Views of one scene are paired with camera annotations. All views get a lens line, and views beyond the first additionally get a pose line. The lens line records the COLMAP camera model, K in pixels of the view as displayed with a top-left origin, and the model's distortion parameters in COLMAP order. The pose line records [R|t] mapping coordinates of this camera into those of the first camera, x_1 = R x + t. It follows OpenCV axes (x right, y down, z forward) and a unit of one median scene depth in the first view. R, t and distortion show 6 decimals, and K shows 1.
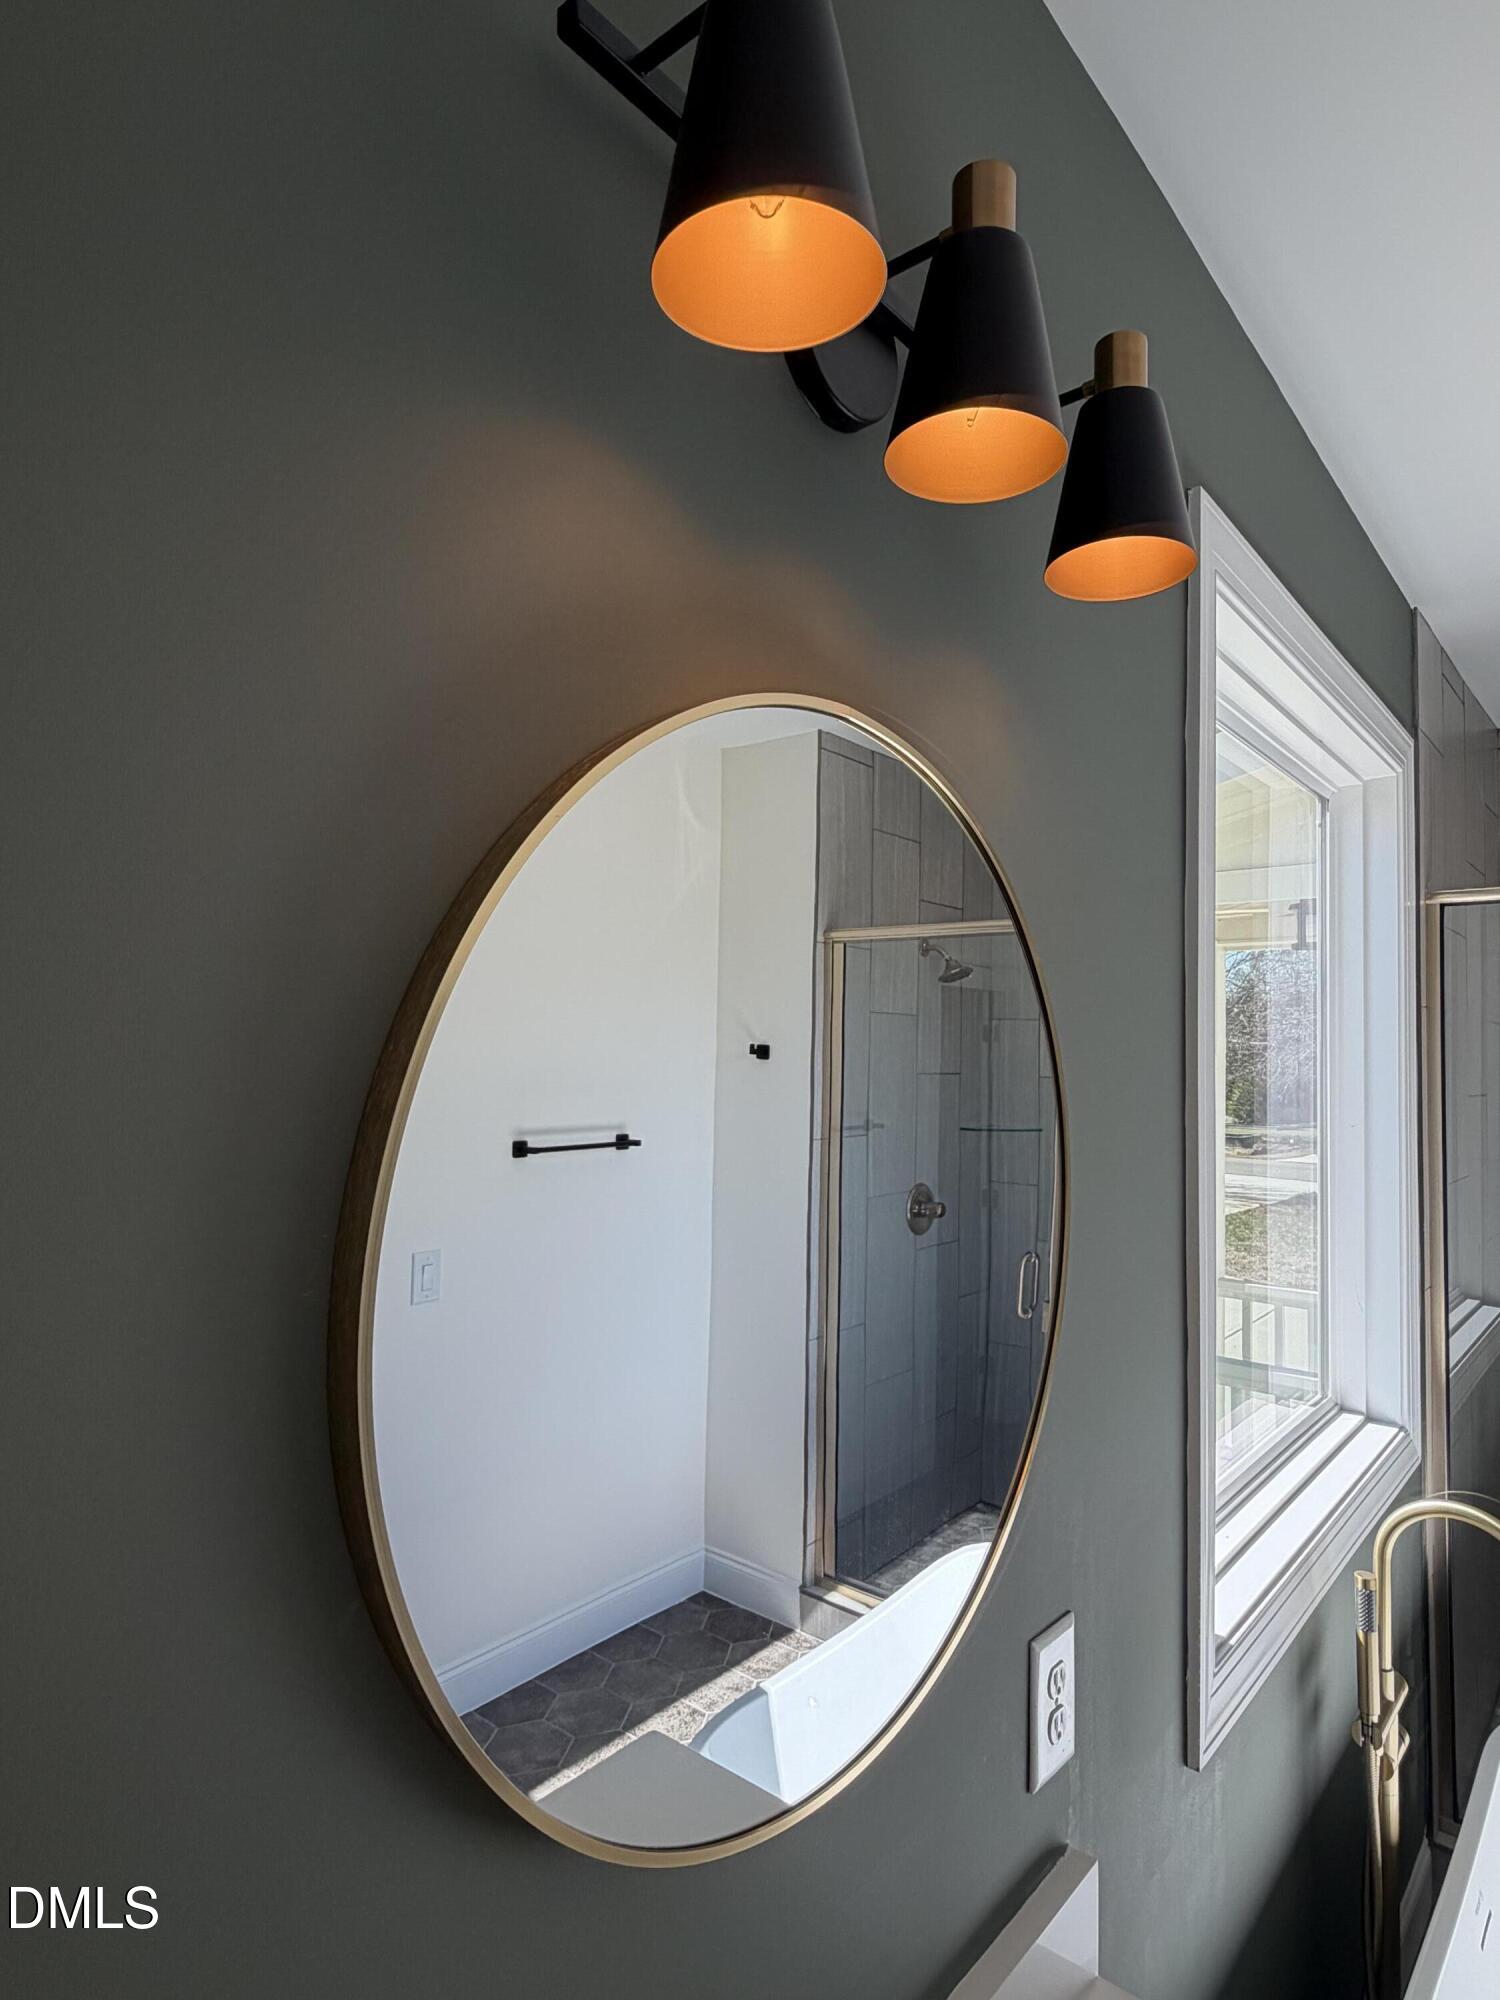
lens RADIAL K [[1080.5, 0, 750.0], [0, 1080.5, 1000.0], [0, 0, 1]] dist [0.001251, -0.000809]
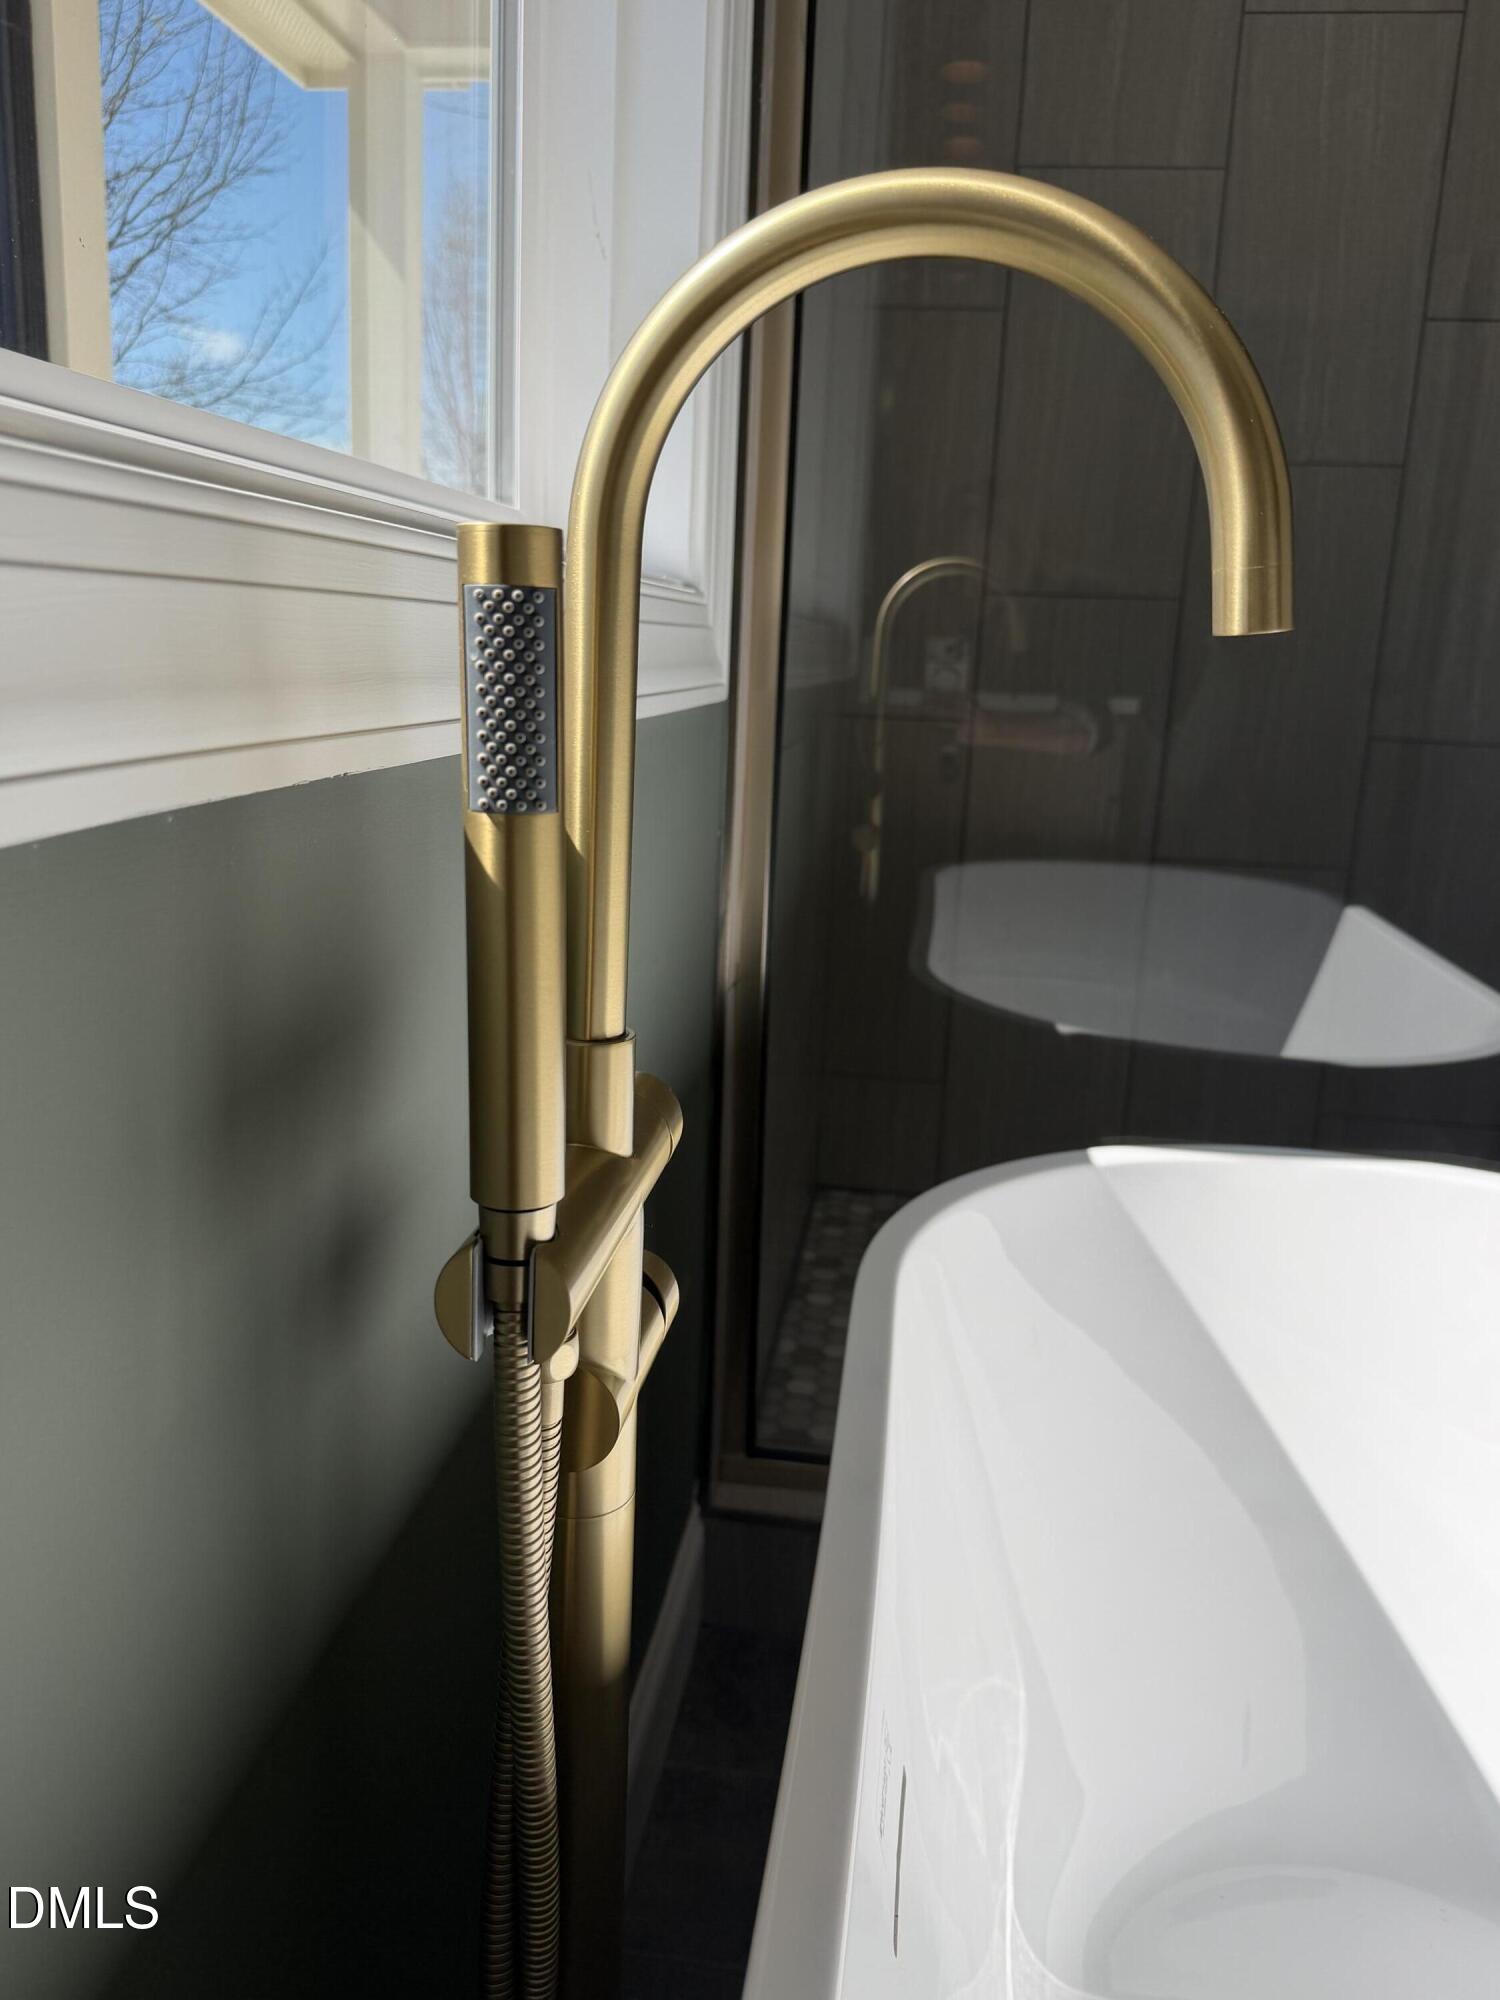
lens RADIAL K [[1471.2, 0, 750.0], [0, 1471.2, 1000.0], [0, 0, 1]] dist [0.168753, -0.323144]
pose [[0.837540, -0.115531, 0.534022, 0.453843], [-0.052082, 0.956057, 0.288517, 0.526628], [-0.543888, -0.269457, 0.794719, 0.746174]]
